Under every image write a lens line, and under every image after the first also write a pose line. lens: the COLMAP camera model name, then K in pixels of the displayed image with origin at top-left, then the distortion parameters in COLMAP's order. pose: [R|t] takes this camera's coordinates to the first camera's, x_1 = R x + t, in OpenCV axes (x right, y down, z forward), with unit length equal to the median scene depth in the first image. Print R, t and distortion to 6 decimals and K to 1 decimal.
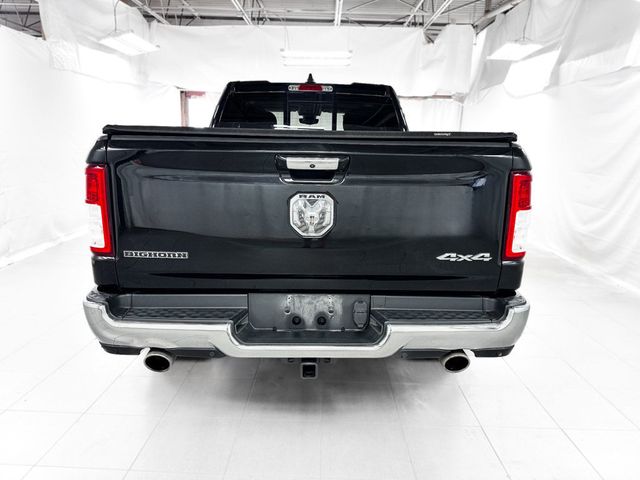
lens RADIAL K [[461.8, 0, 320.0], [0, 461.8, 240.0], [0, 0, 1]] dist [-0.007659, -0.001971]
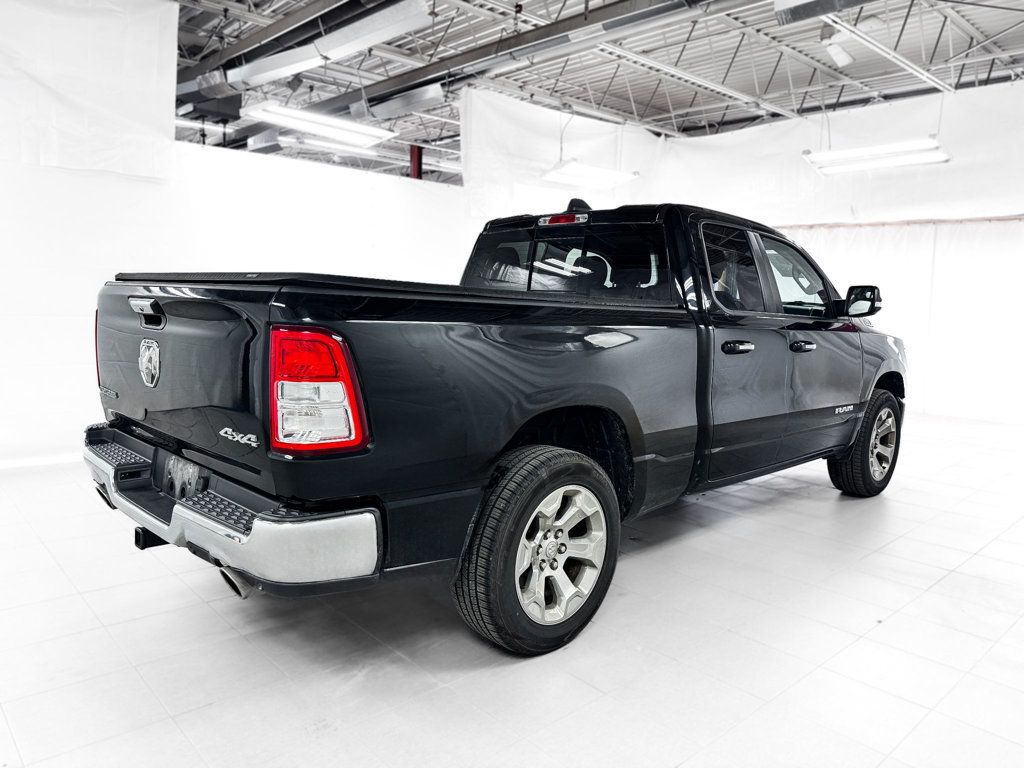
lens RADIAL K [[738.9, 0, 512.0], [0, 738.9, 384.0], [0, 0, 1]] dist [-0.007659, -0.001971]
pose [[0.684264, 0.083460, -0.724443, 0.719418], [-0.164460, 0.985498, -0.041803, -0.034147], [0.710448, 0.147746, 0.688066, 0.234999]]
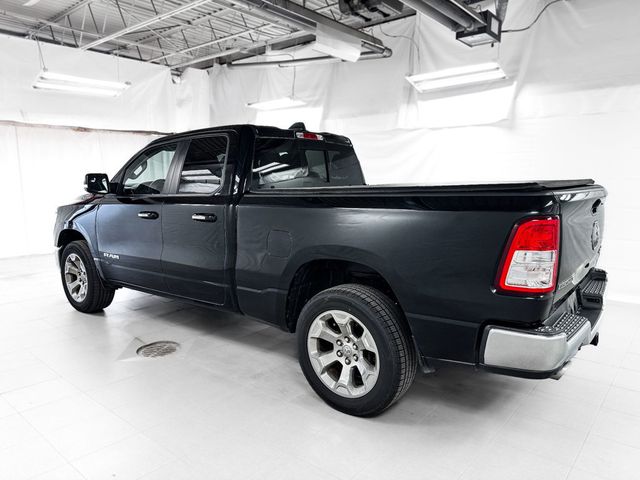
lens RADIAL K [[461.8, 0, 320.0], [0, 461.8, 240.0], [0, 0, 1]] dist [-0.007659, -0.001971]
pose [[0.607885, -0.134341, 0.782578, -0.862503], [0.182172, 0.982890, 0.027221, -0.119953], [-0.772845, 0.126016, 0.621957, 0.355644]]
